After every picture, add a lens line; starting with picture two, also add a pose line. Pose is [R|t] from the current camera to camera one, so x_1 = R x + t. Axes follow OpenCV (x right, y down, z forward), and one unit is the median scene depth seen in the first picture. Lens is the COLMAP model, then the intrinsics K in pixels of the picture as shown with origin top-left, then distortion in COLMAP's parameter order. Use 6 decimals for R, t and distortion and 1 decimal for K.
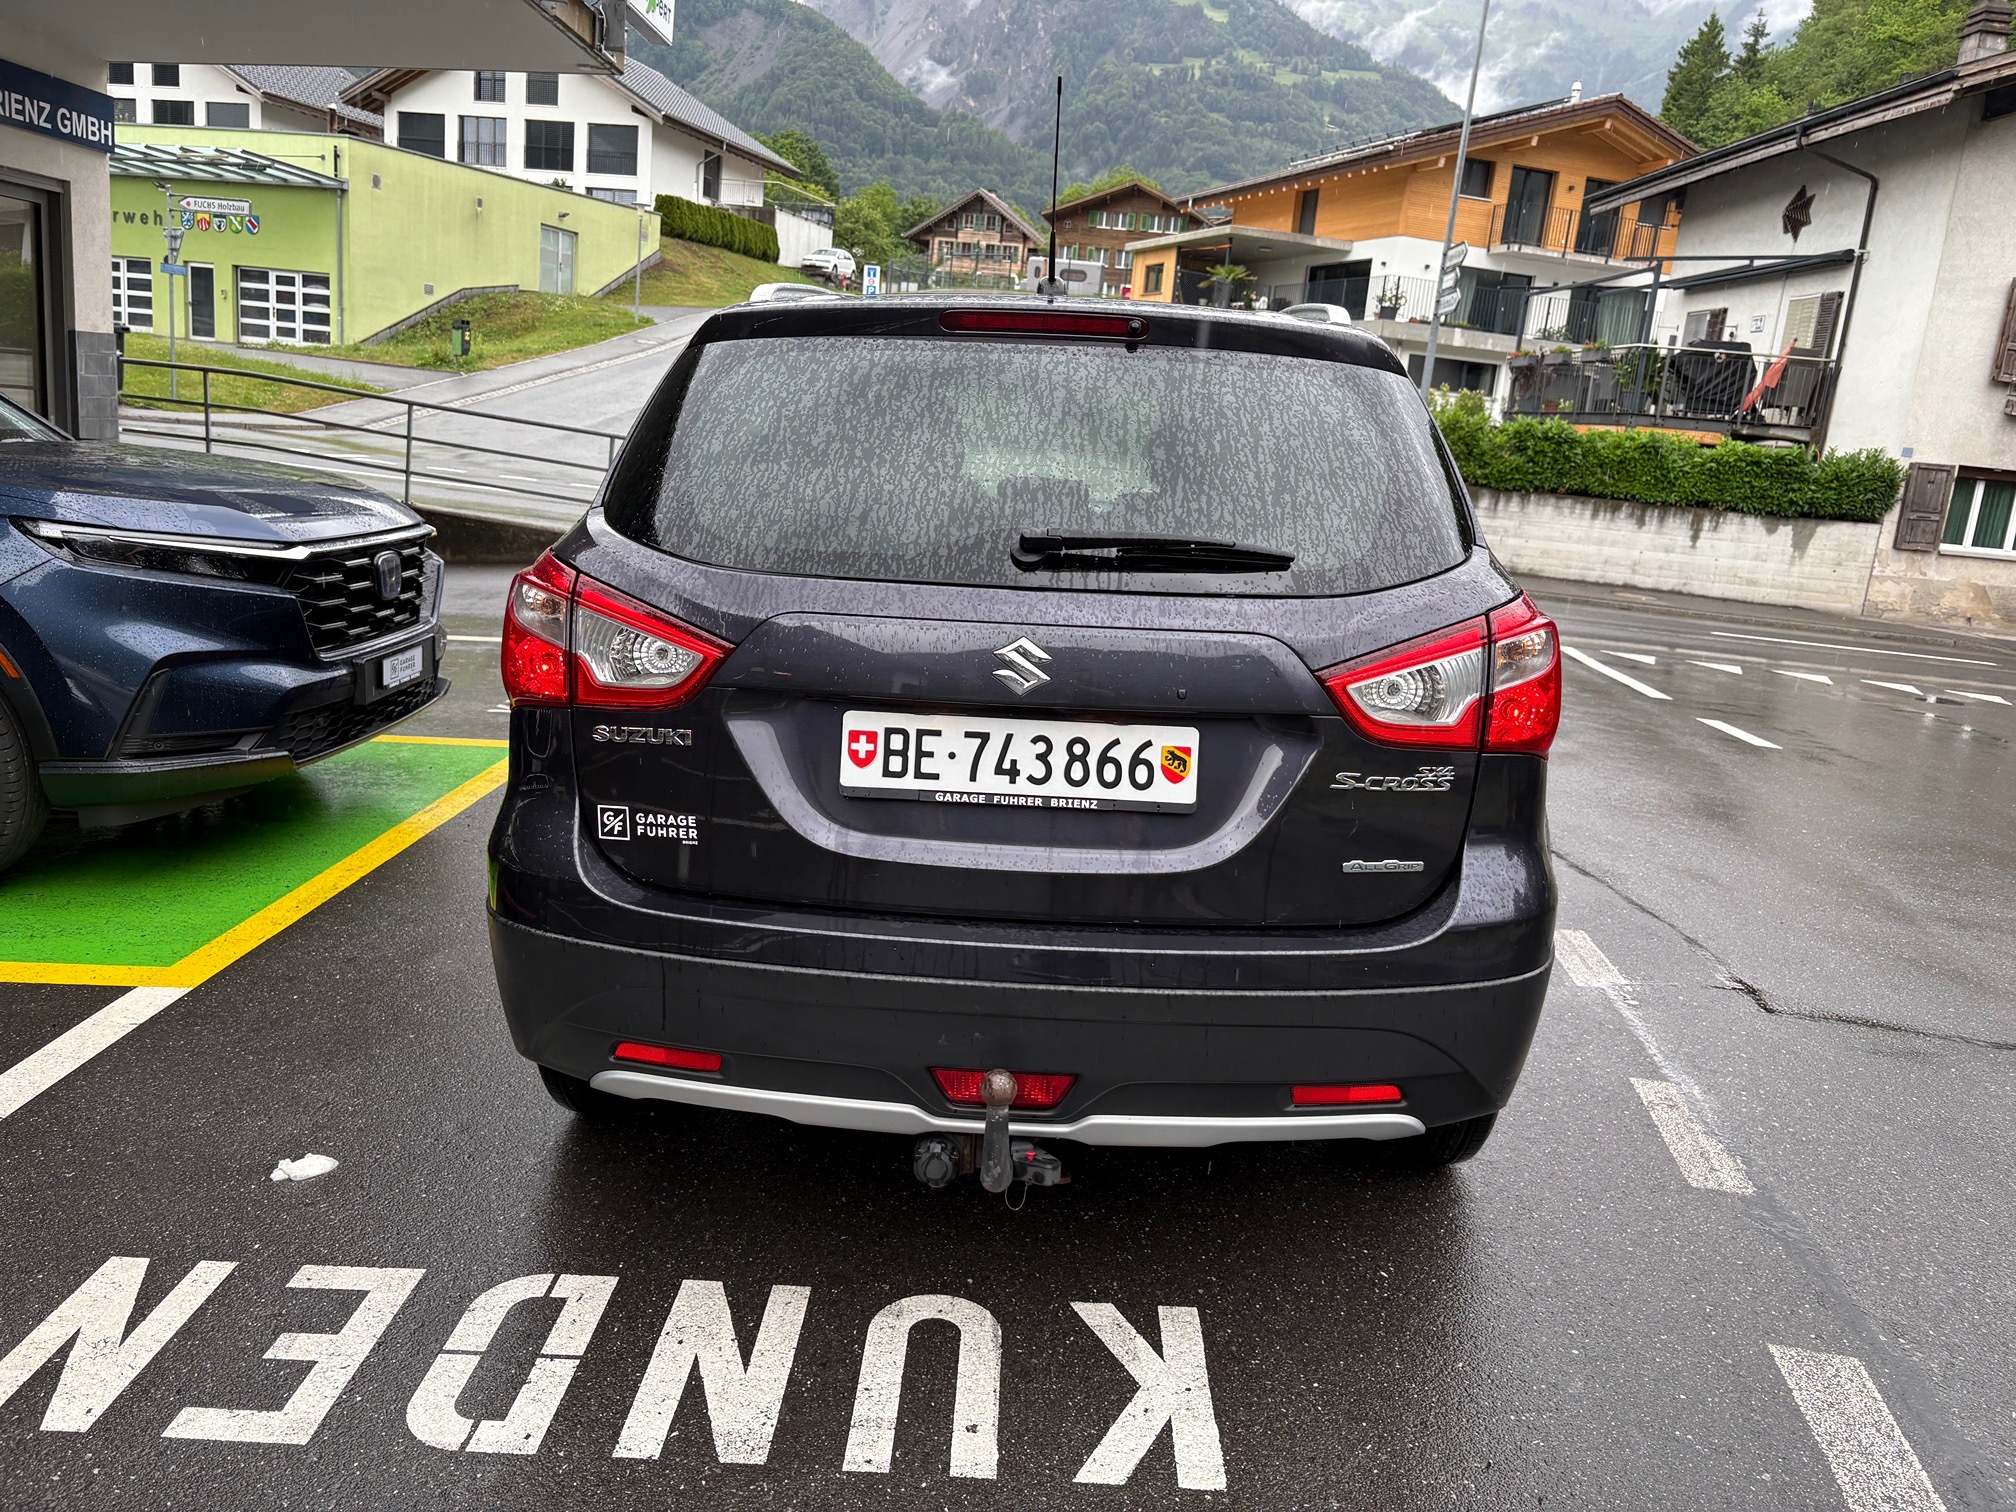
lens RADIAL K [[1525.5, 0, 1017.8], [0, 1525.5, 744.1], [0, 0, 1]] dist [0.051401, -0.053300]
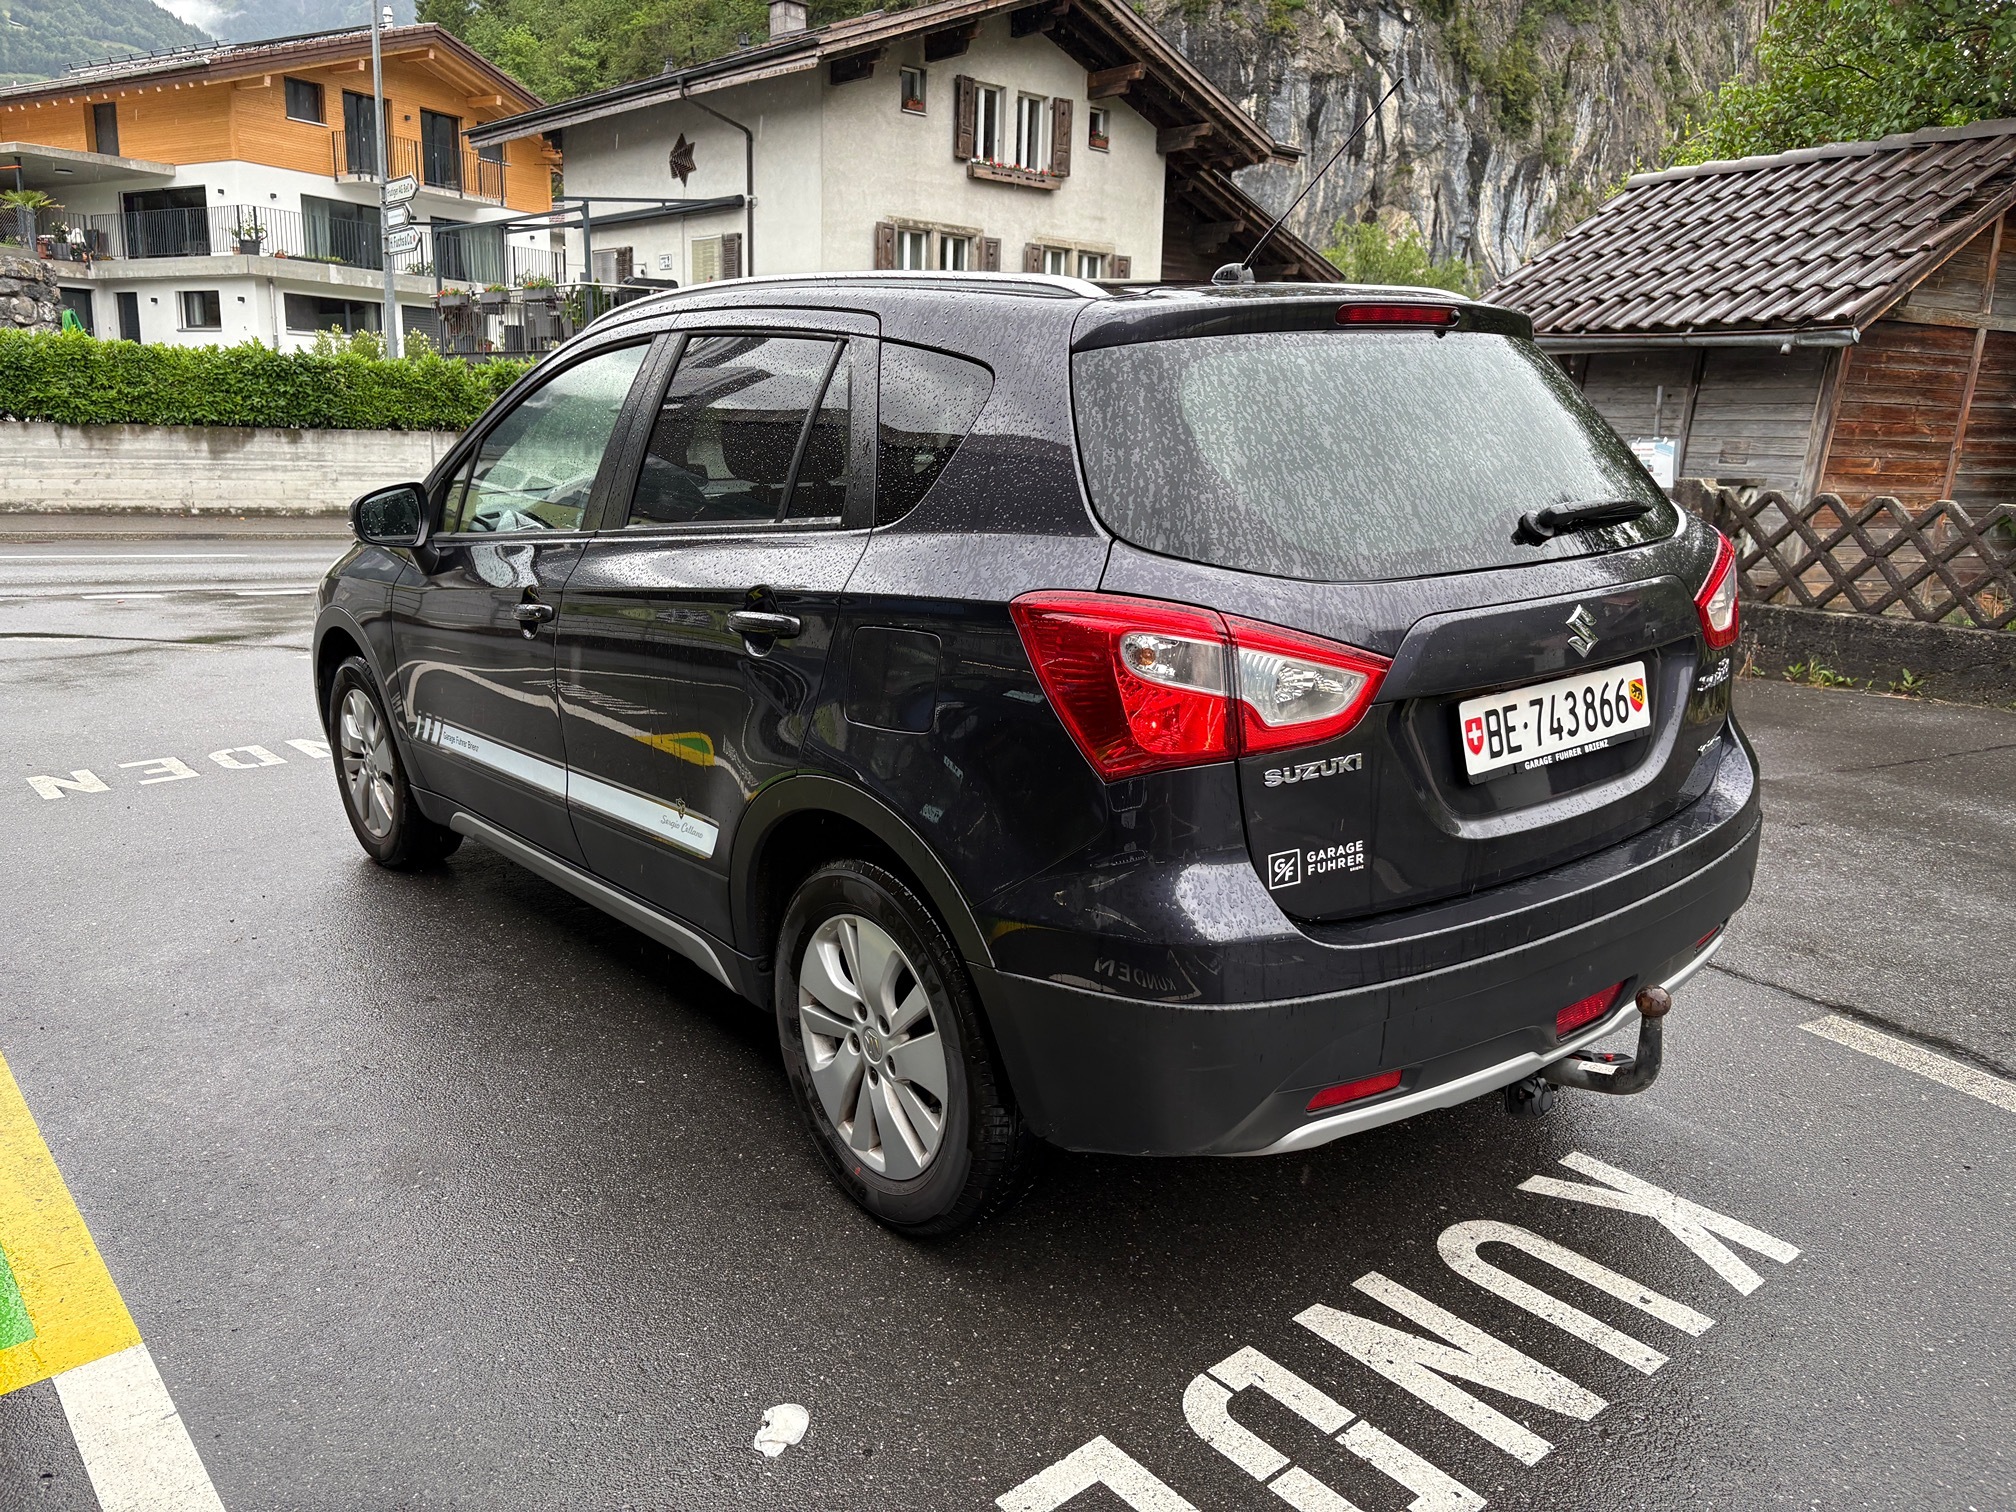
lens RADIAL K [[1525.5, 0, 1017.8], [0, 1525.5, 744.1], [0, 0, 1]] dist [0.051401, -0.053300]
pose [[0.757339, -0.203633, 0.620461, -0.638835], [0.178904, 0.978485, 0.102763, -0.100160], [-0.628038, 0.033176, 0.777475, 0.248894]]
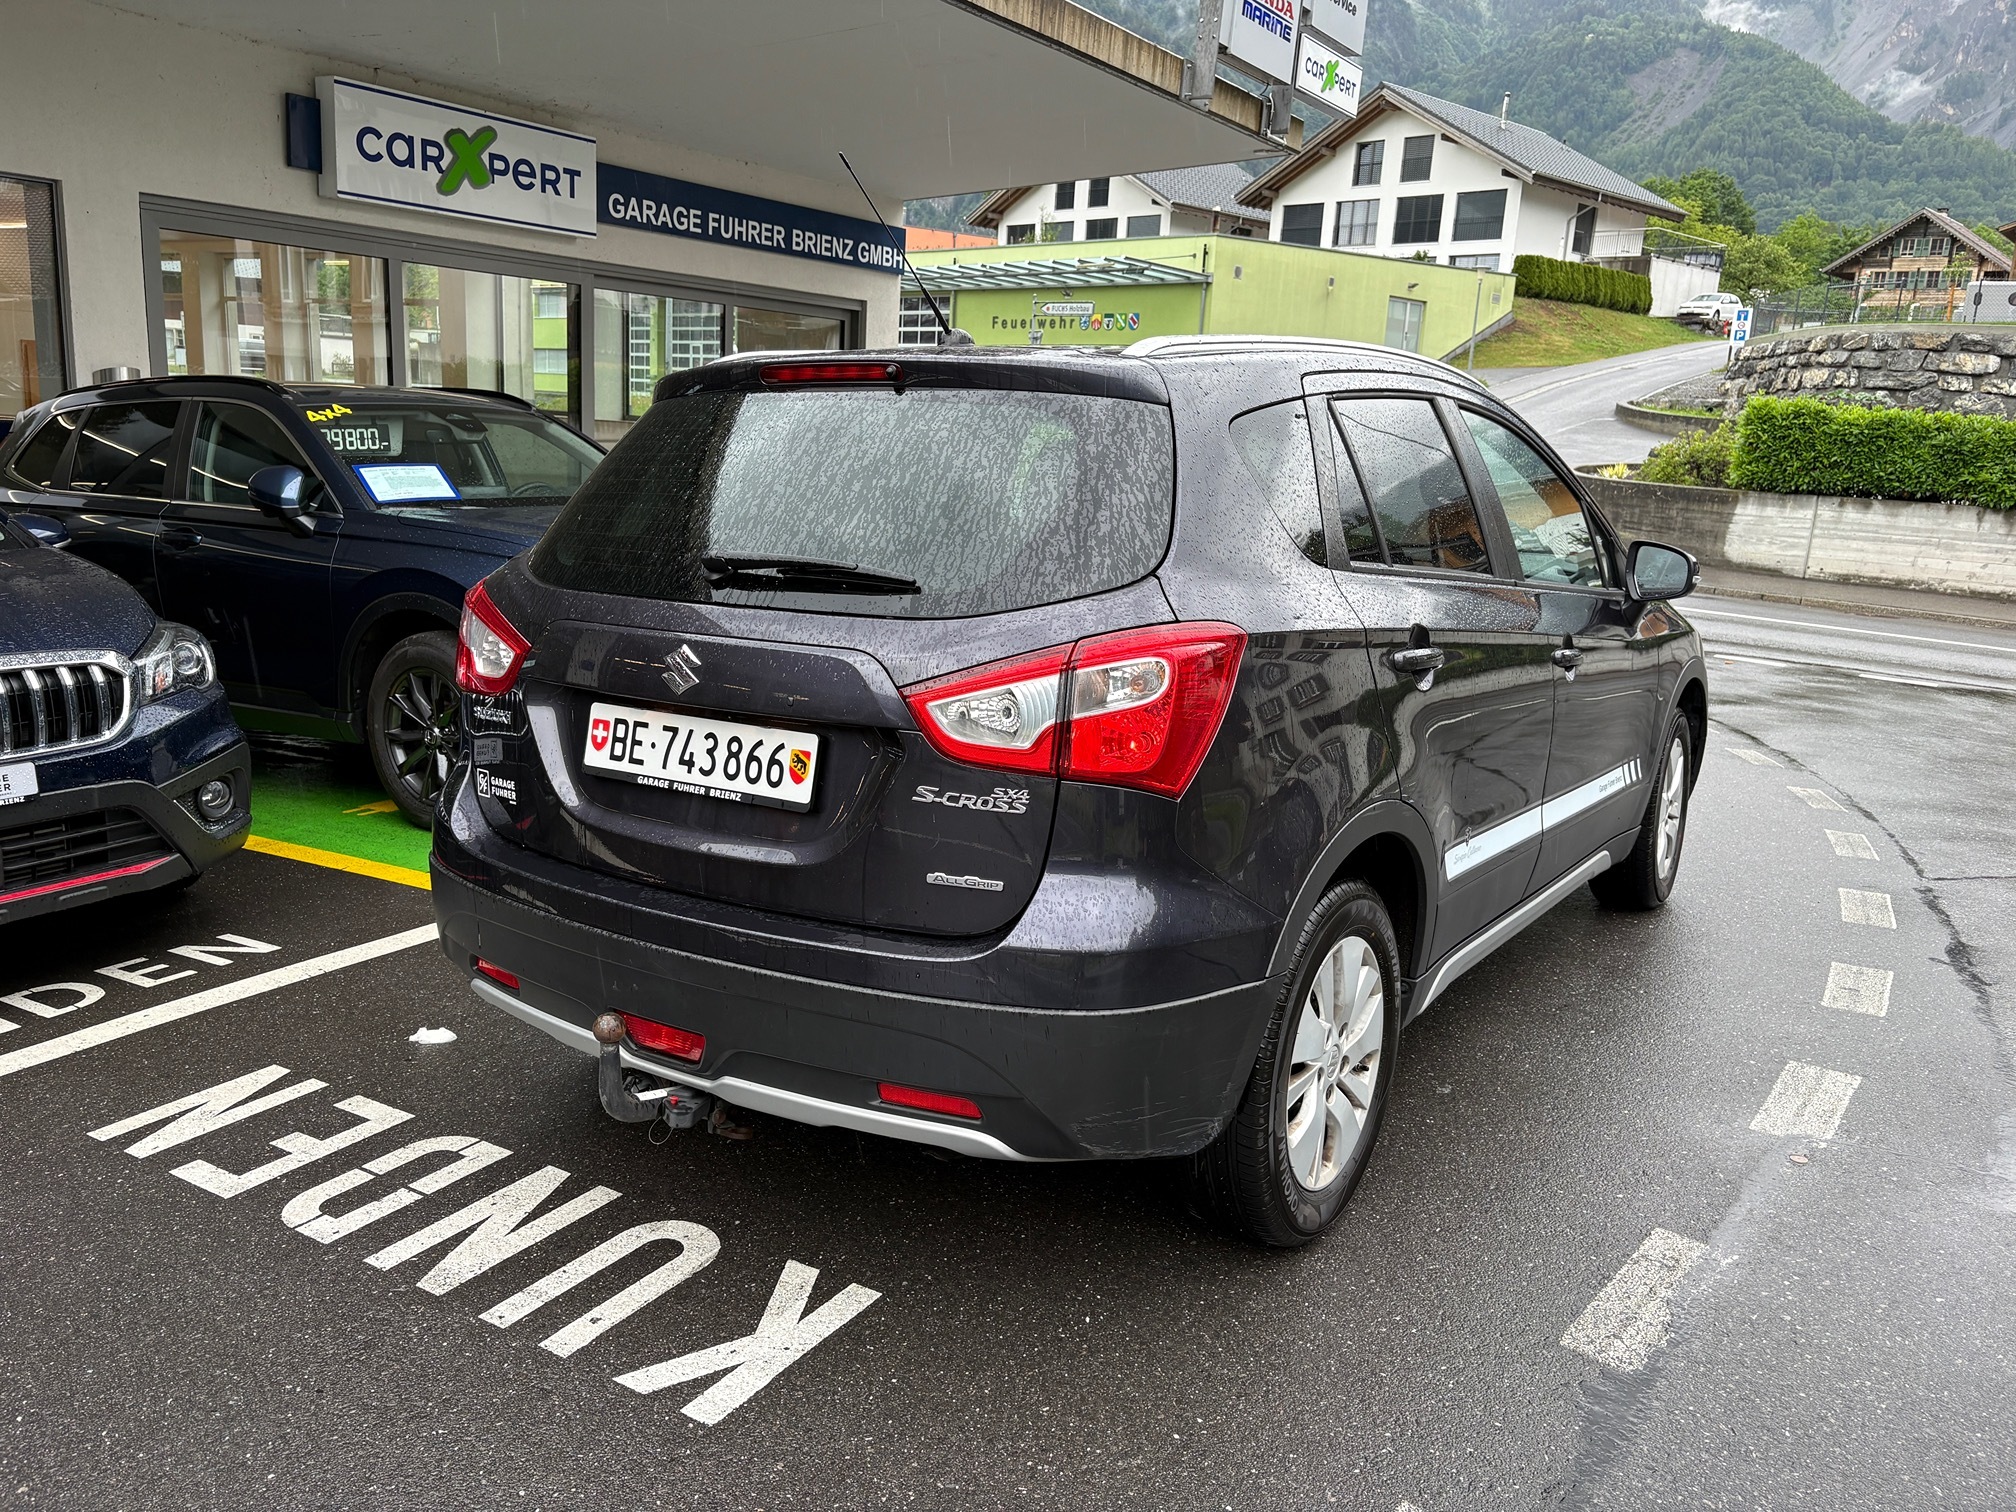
lens RADIAL K [[1527.5, 0, 1008.0], [0, 1527.5, 756.0], [0, 0, 1]] dist [0.056183, -0.054757]
pose [[0.851199, 0.071819, -0.519906, 0.517004], [-0.089550, 0.995941, -0.009036, 0.001305], [0.517147, 0.054249, 0.854175, 0.089367]]
